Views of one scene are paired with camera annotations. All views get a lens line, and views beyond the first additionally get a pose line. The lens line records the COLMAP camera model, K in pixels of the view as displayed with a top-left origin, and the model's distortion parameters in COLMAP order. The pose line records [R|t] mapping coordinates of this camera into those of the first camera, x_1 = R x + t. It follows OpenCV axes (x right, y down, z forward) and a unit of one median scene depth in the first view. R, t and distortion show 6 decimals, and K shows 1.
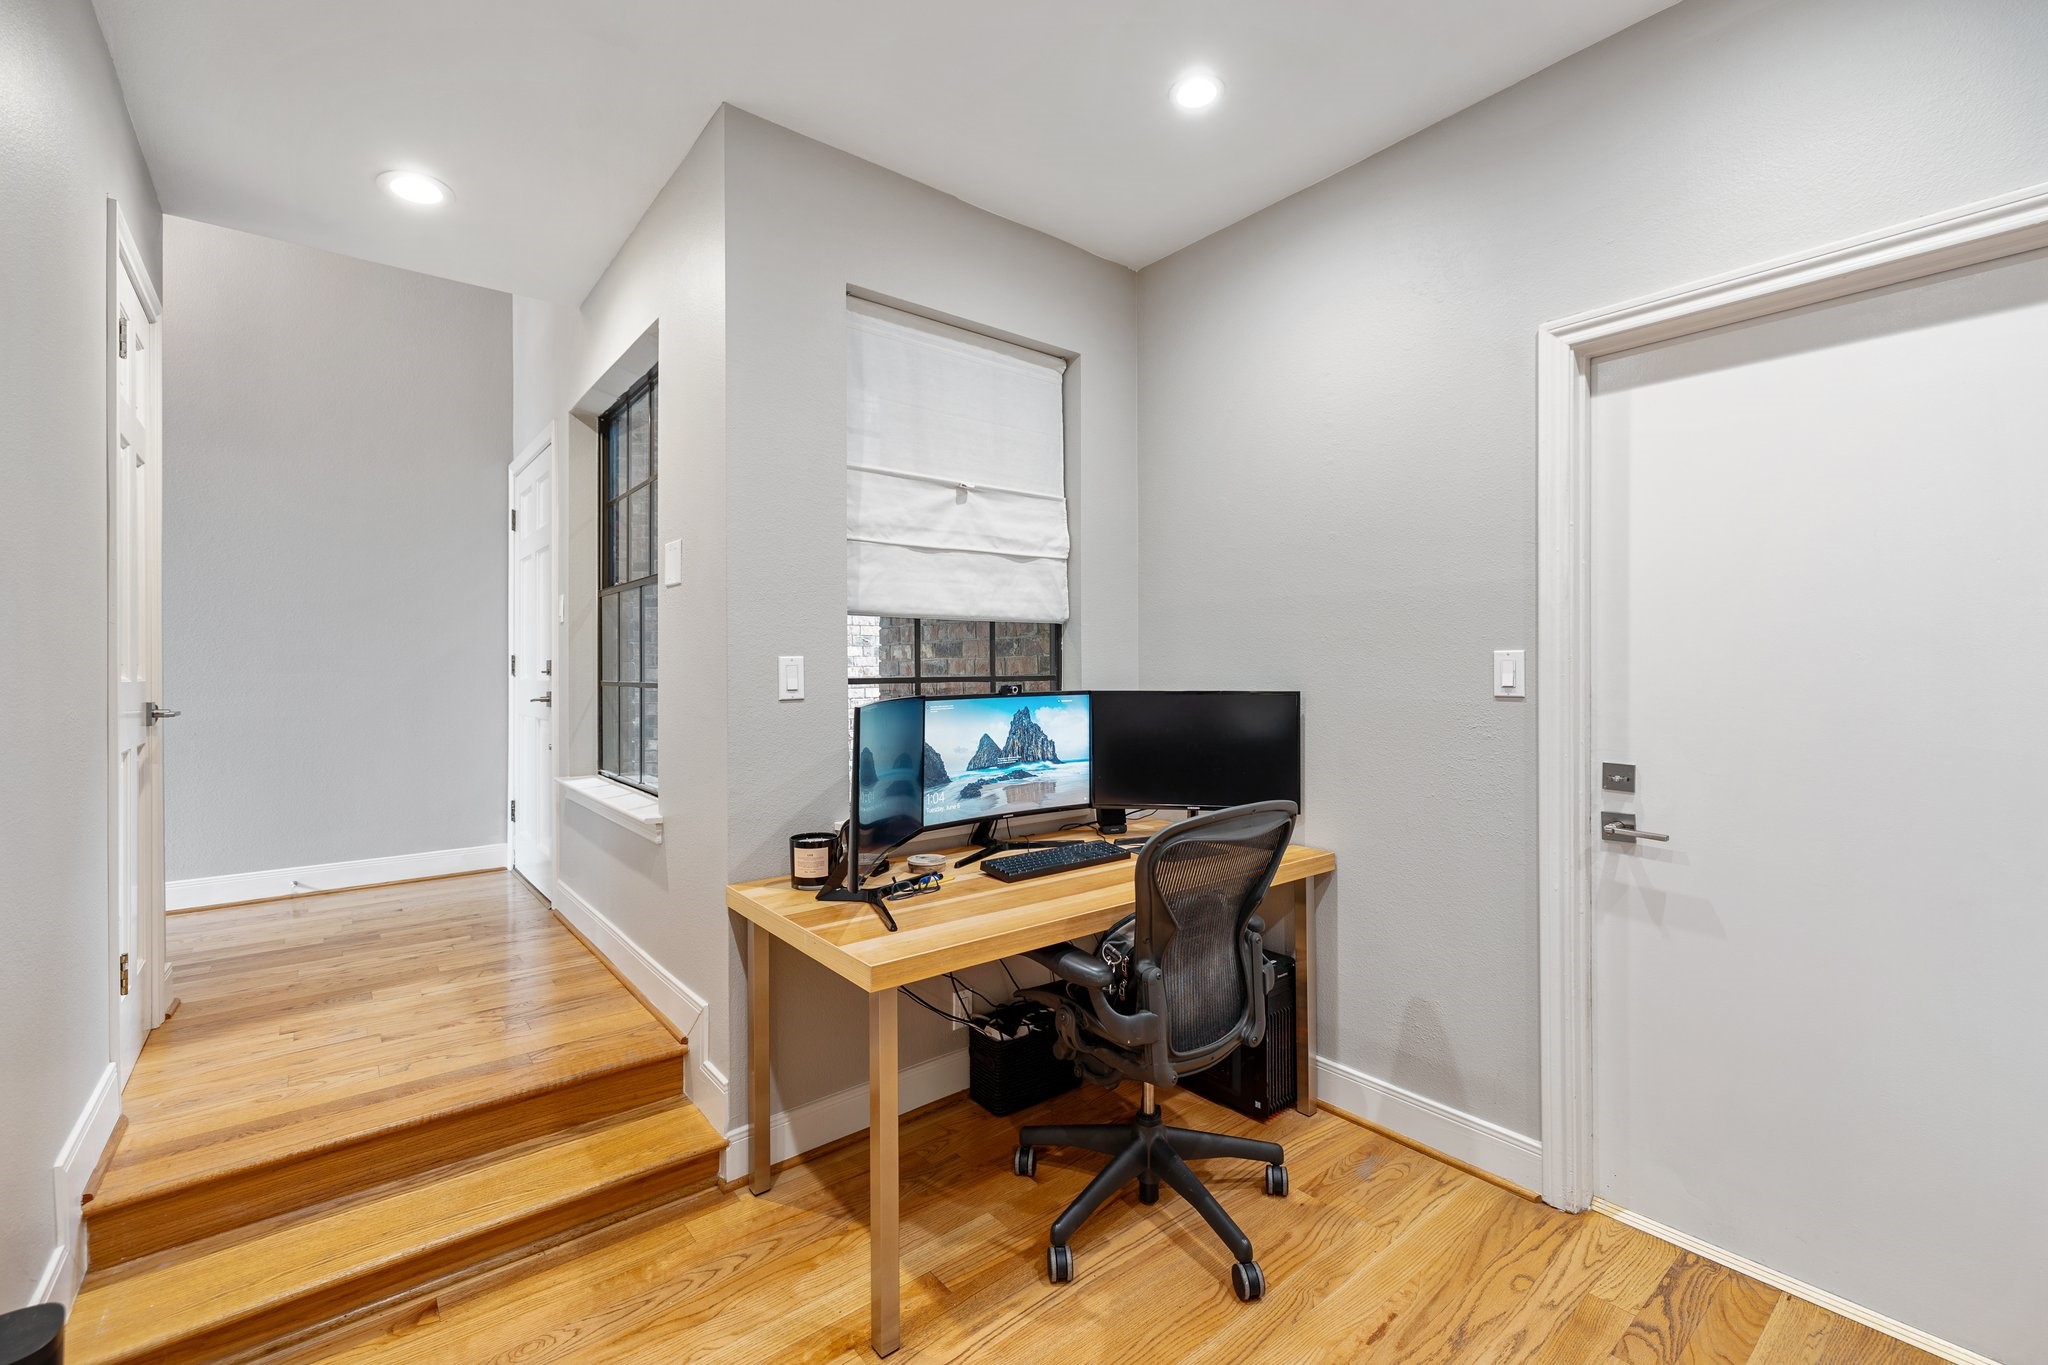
lens RADIAL K [[855.6, 0, 1014.5], [0, 855.6, 655.3], [0, 0, 1]] dist [0.003669, -0.001074]
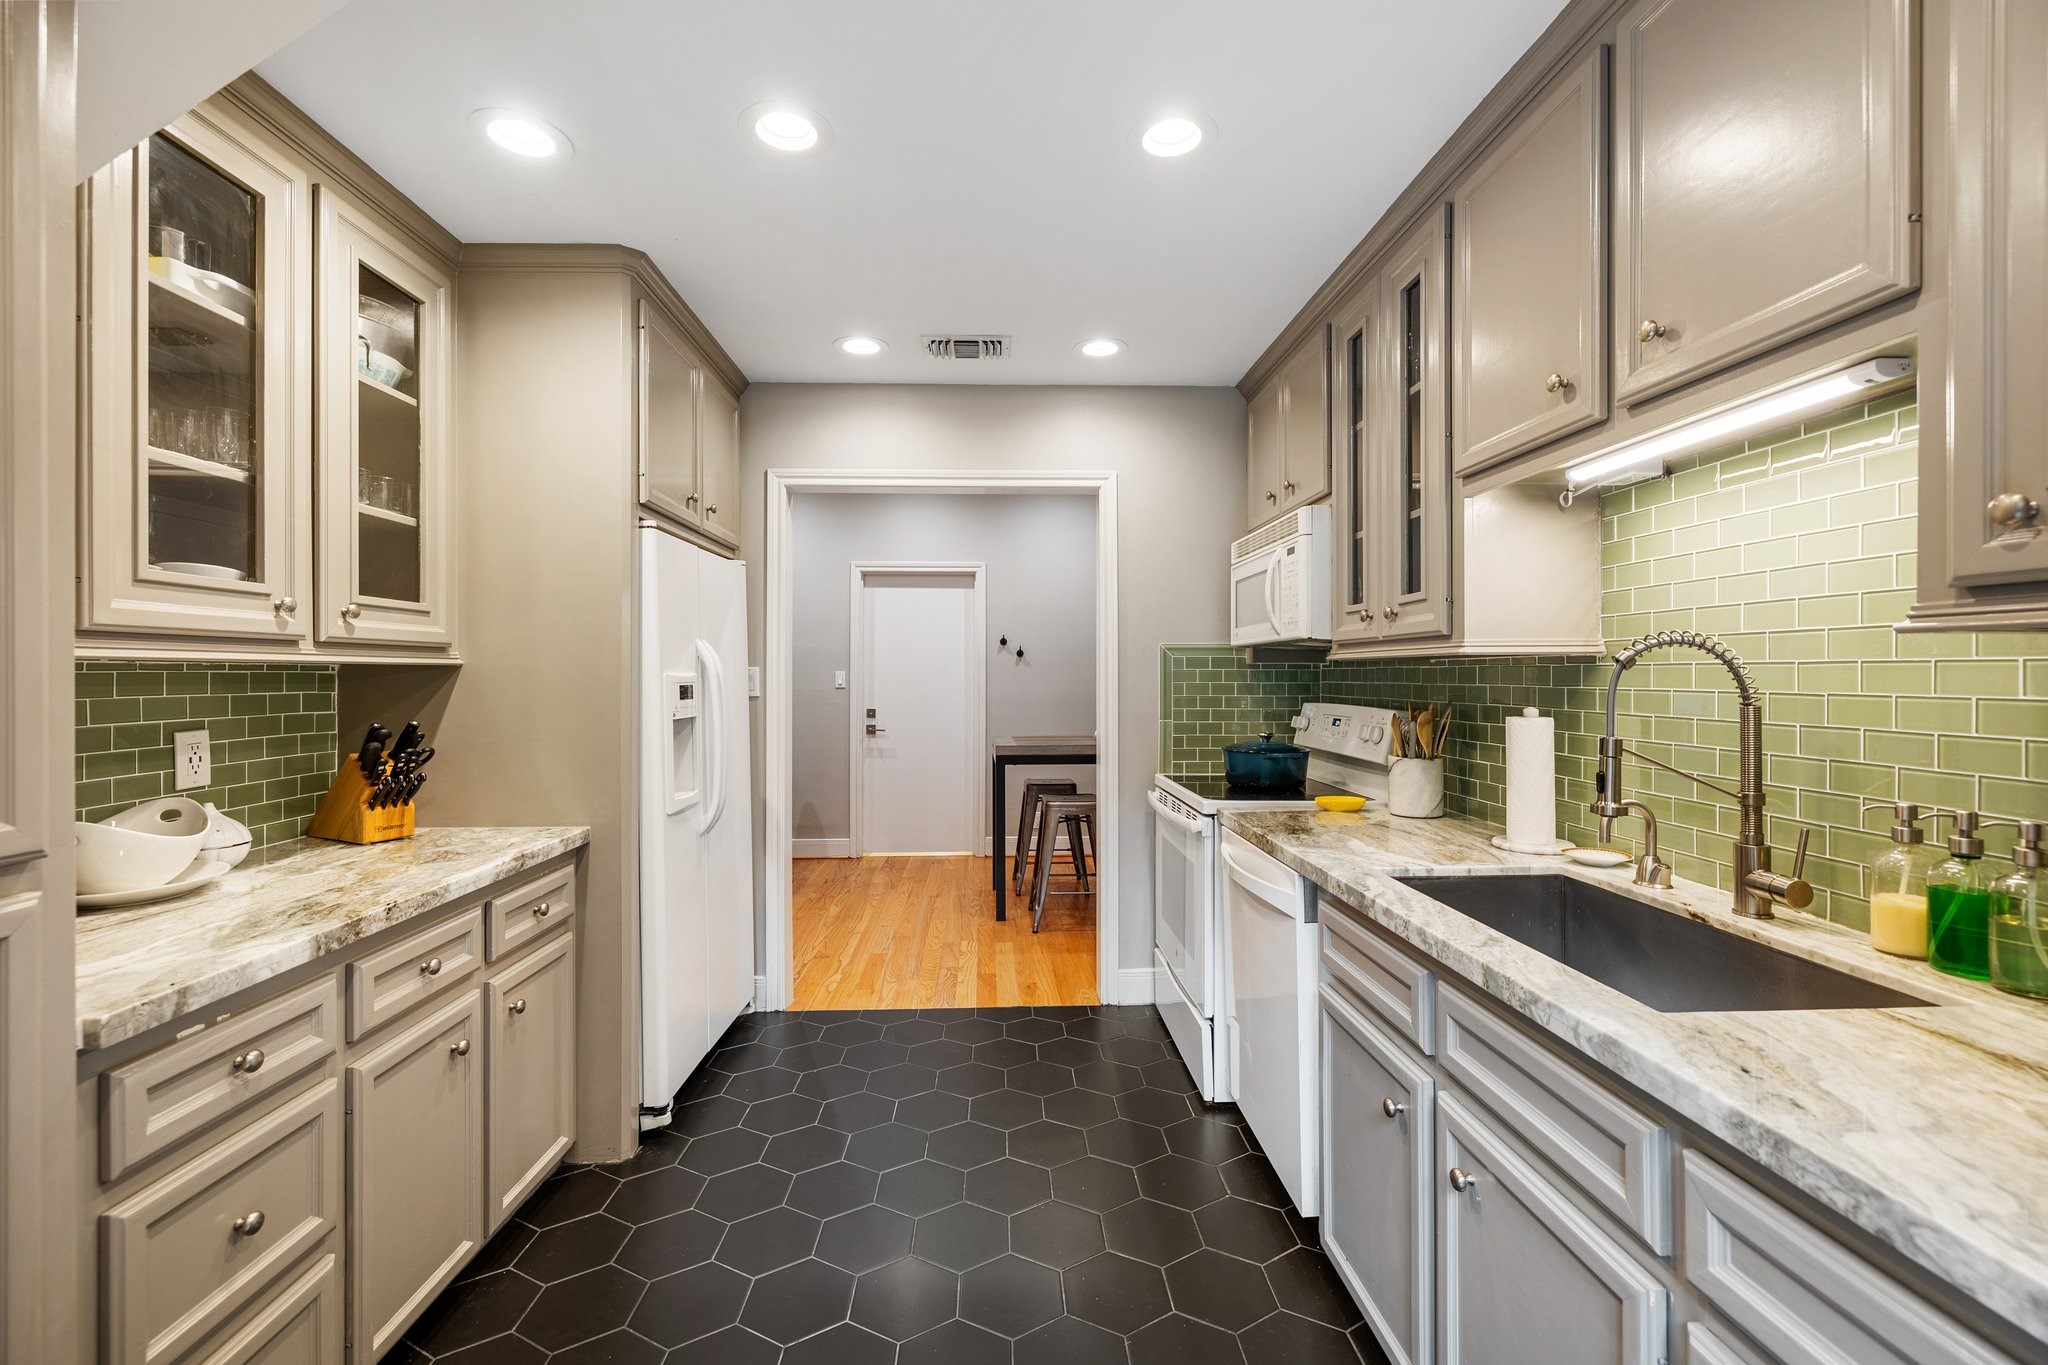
lens RADIAL K [[855.6, 0, 1019.3], [0, 855.6, 672.7], [0, 0, 1]] dist [0.003669, -0.001074]
pose [[0.599866, 0.003463, 0.800093, -1.423842], [-0.007755, 0.999969, 0.001486, -0.011316], [-0.800063, -0.007096, 0.599875, -1.257098]]
